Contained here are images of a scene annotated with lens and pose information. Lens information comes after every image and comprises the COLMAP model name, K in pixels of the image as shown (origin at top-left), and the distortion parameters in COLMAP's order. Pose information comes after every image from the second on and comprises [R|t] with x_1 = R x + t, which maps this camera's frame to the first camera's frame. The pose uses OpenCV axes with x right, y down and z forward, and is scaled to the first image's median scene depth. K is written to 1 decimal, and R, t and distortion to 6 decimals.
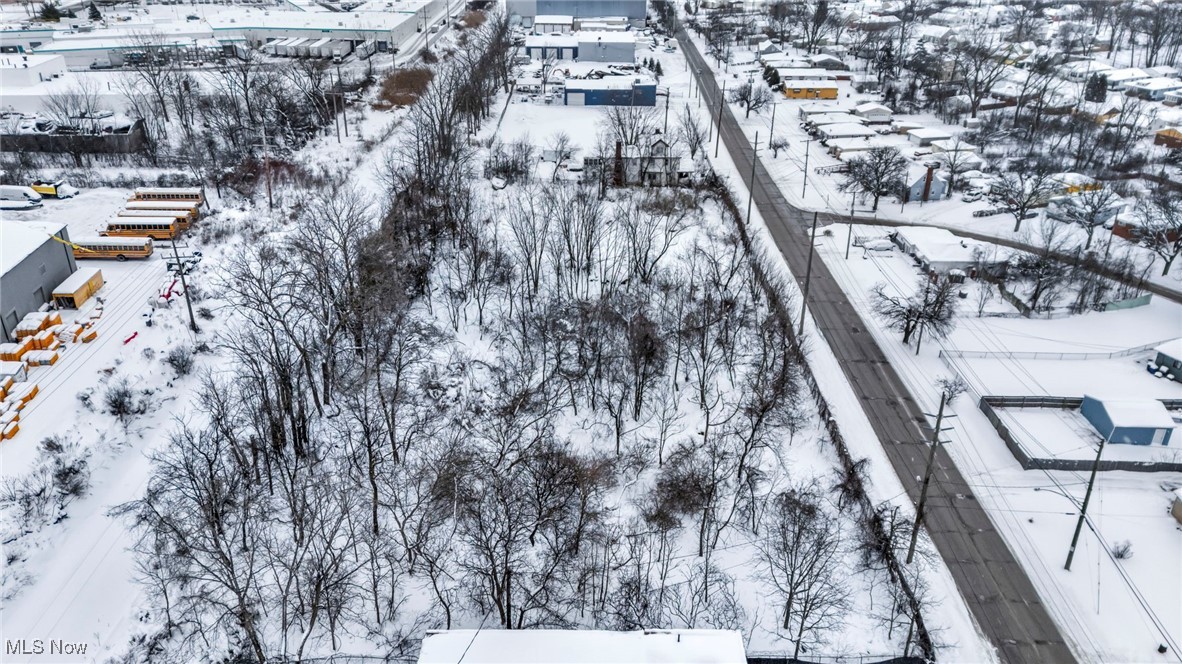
lens RADIAL K [[872.5, 0, 592.6], [0, 872.5, 333.9], [0, 0, 1]] dist [0.089860, -0.092621]
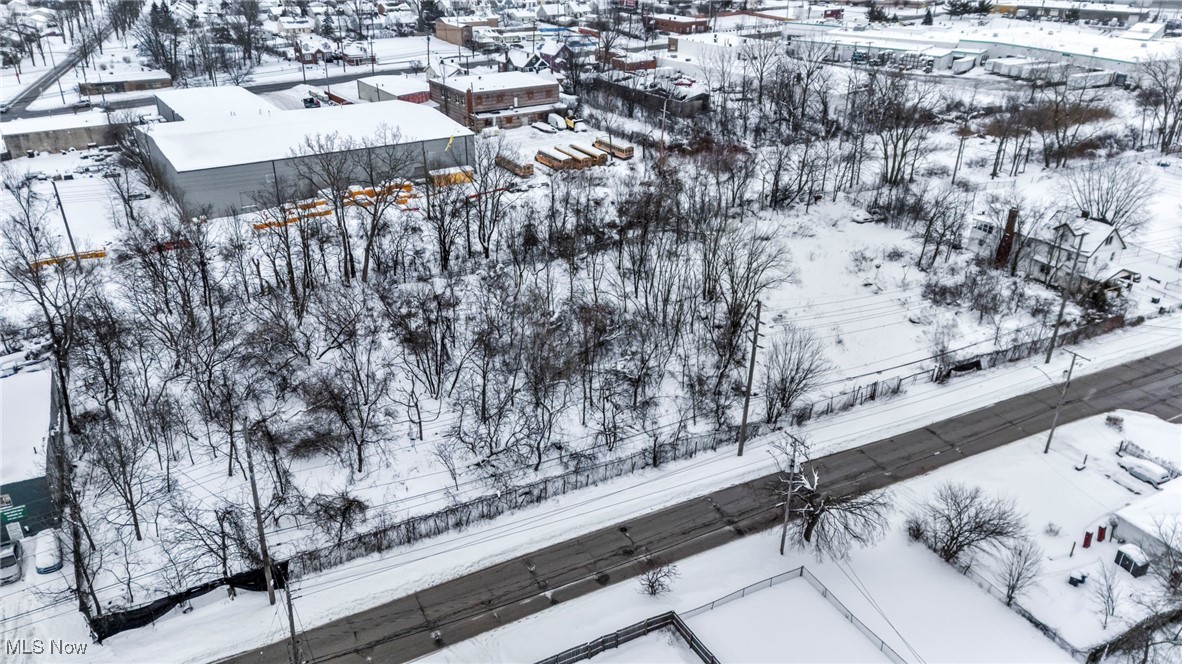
lens RADIAL K [[863.5, 0, 593.8], [0, 863.5, 333.9], [0, 0, 1]] dist [0.094974, -0.099852]
pose [[0.469478, 0.380188, -0.796899, 0.563623], [-0.396479, 0.897211, 0.194468, -0.145235], [0.788920, 0.224655, 0.571957, 0.351741]]
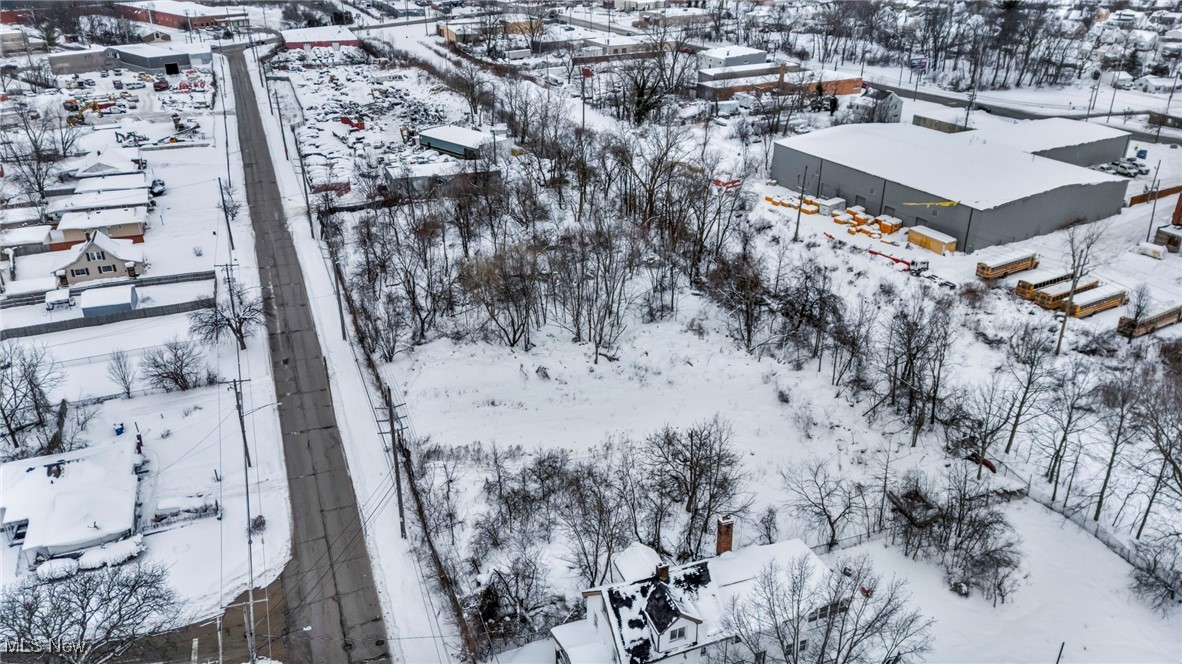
lens RADIAL K [[872.5, 0, 592.6], [0, 872.5, 333.9], [0, 0, 1]] dist [0.089860, -0.092621]
pose [[-0.926632, 0.153617, -0.343155, 0.245897], [-0.174638, 0.632415, 0.754687, -0.649366], [0.332950, 0.759245, -0.559189, 1.290082]]
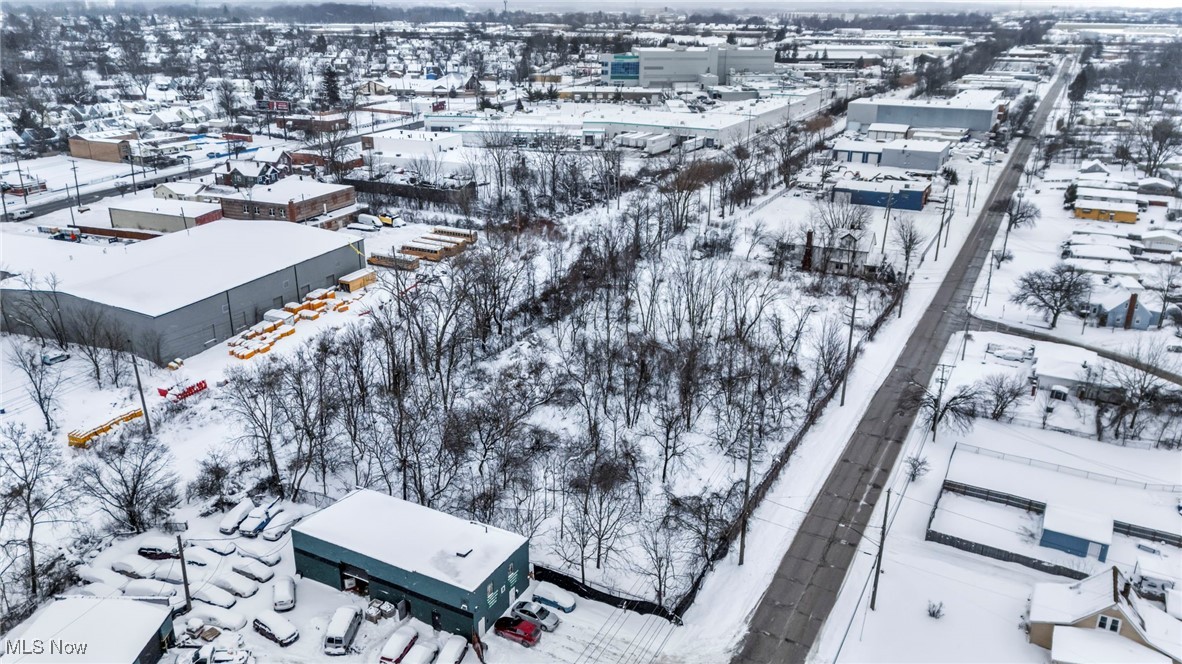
lens RADIAL K [[872.5, 0, 592.6], [0, 872.5, 333.9], [0, 0, 1]] dist [0.089860, -0.092621]
pose [[0.883525, 0.159685, -0.440322, 0.334344], [-0.205825, 0.976824, -0.058745, 0.032246], [0.420736, 0.142532, 0.895916, -0.104807]]
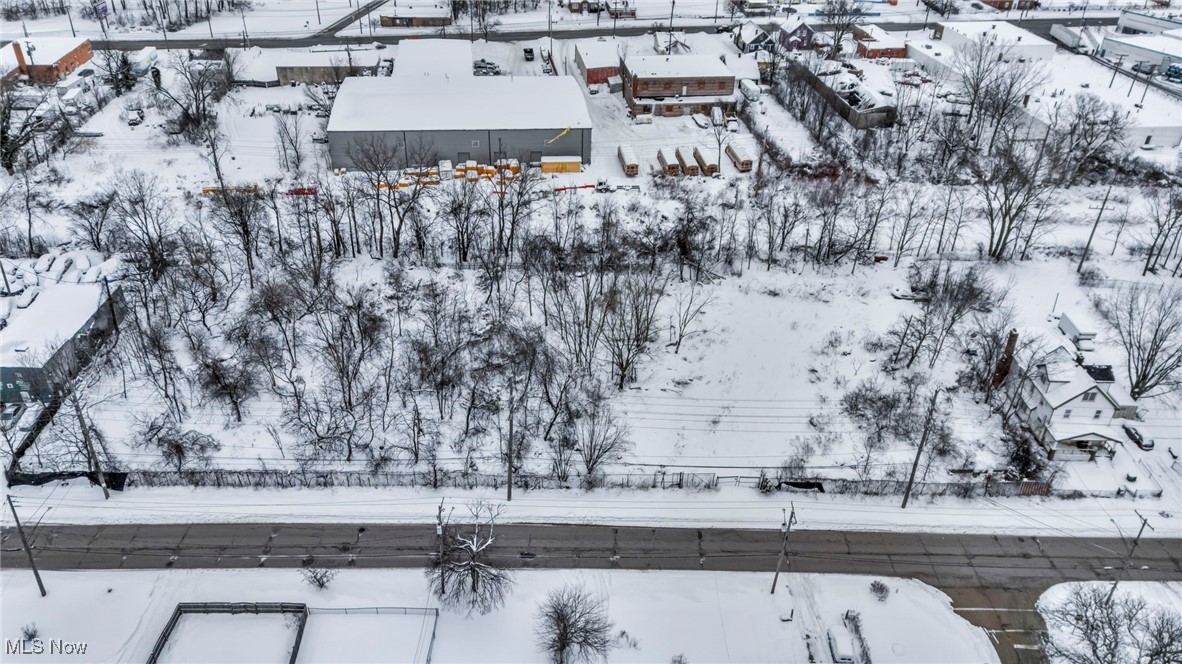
lens RADIAL K [[872.5, 0, 592.6], [0, 872.5, 333.9], [0, 0, 1]] dist [0.089860, -0.092621]
pose [[0.017508, 0.520409, -0.853738, 0.686229], [-0.467385, 0.759094, 0.453132, -0.424705], [0.883881, 0.391090, 0.256521, 0.606097]]
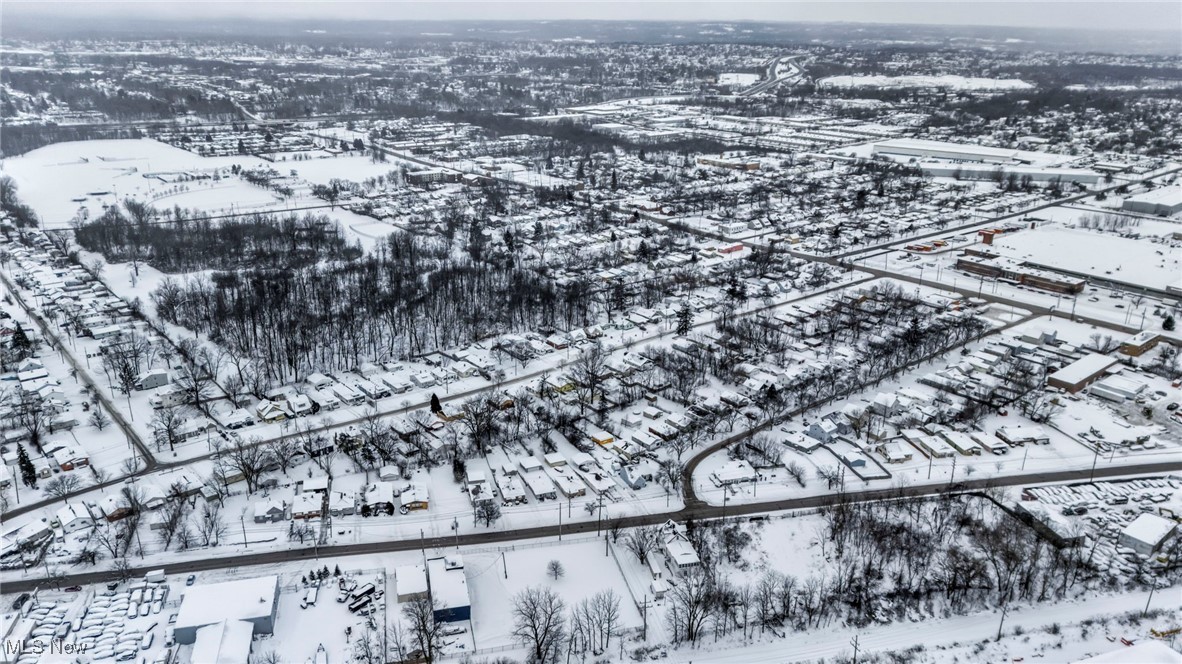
lens RADIAL K [[872.5, 0, 592.6], [0, 872.5, 333.9], [0, 0, 1]] dist [0.089860, -0.092621]
pose [[-0.242548, -0.344929, 0.906750, -1.458113], [0.407676, 0.811890, 0.417894, -1.469345], [-0.880324, 0.471019, -0.056303, 1.216664]]
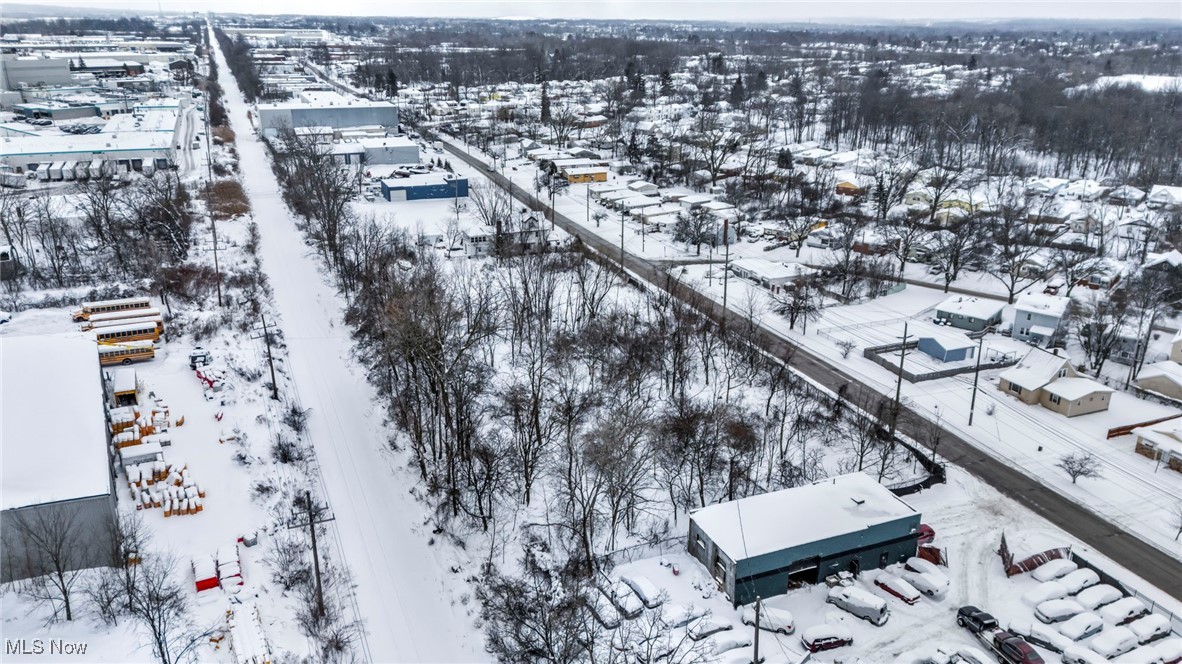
lens RADIAL K [[863.5, 0, 593.8], [0, 863.5, 333.9], [0, 0, 1]] dist [0.094974, -0.099852]
pose [[0.921963, -0.137595, 0.362011, -0.340804], [0.175642, 0.981653, -0.074210, 0.049524], [-0.345158, 0.132003, 0.929215, -0.145663]]
